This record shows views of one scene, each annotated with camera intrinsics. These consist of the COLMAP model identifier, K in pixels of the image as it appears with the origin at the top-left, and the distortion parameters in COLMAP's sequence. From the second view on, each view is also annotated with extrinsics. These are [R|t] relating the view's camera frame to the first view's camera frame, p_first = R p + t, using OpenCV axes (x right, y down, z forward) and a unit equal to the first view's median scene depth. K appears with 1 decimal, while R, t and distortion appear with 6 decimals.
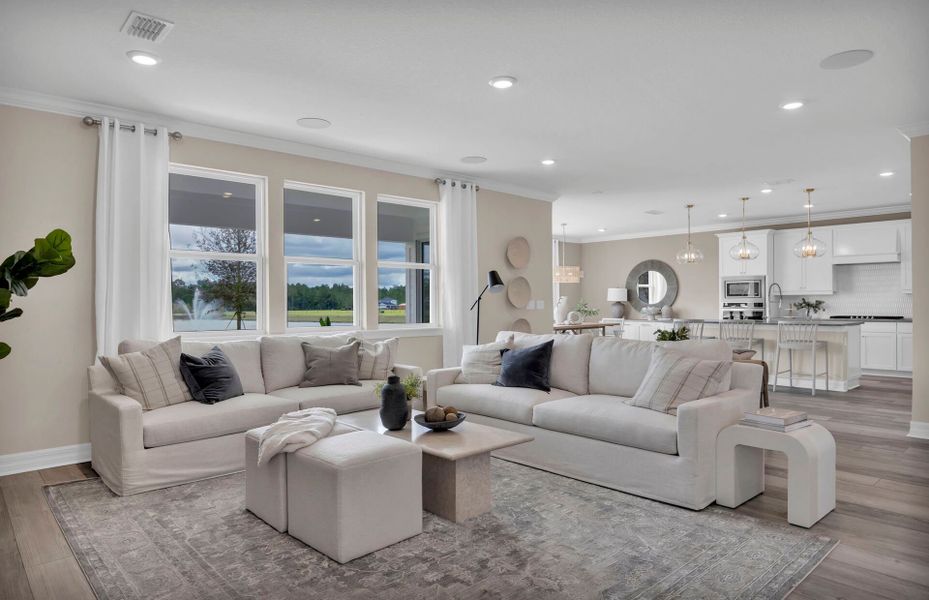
lens RADIAL K [[569.5, 0, 464.5], [0, 569.5, 300.0], [0, 0, 1]] dist [0.003839, 0.000306]
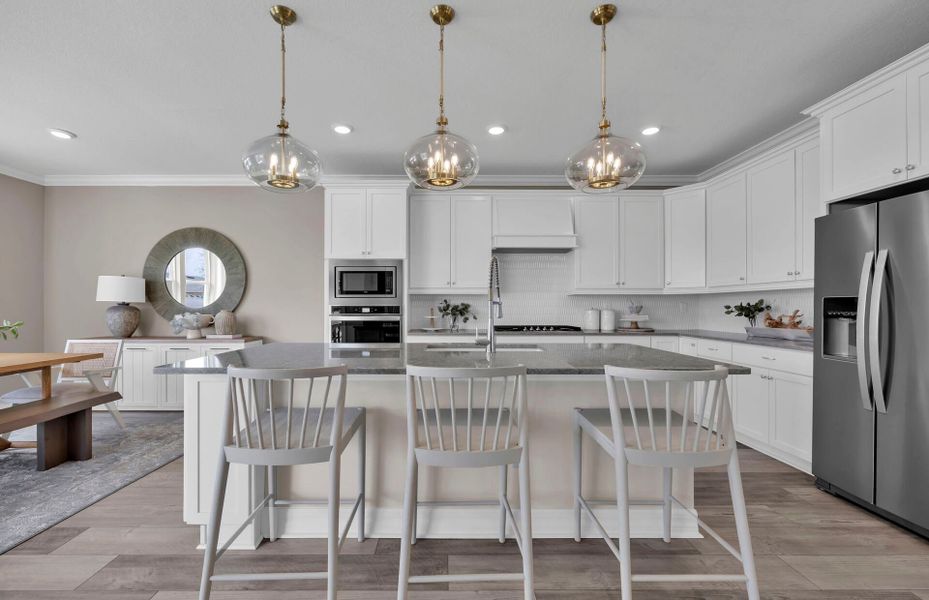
lens RADIAL K [[394.1, 0, 444.5], [0, 394.1, 302.3], [0, 0, 1]] dist [-0.000280, 0.000124]
pose [[0.680458, 0.014336, 0.732647, 0.296995], [-0.006645, 0.999888, -0.013394, 0.007276], [-0.732757, 0.004246, 0.680477, 0.789905]]
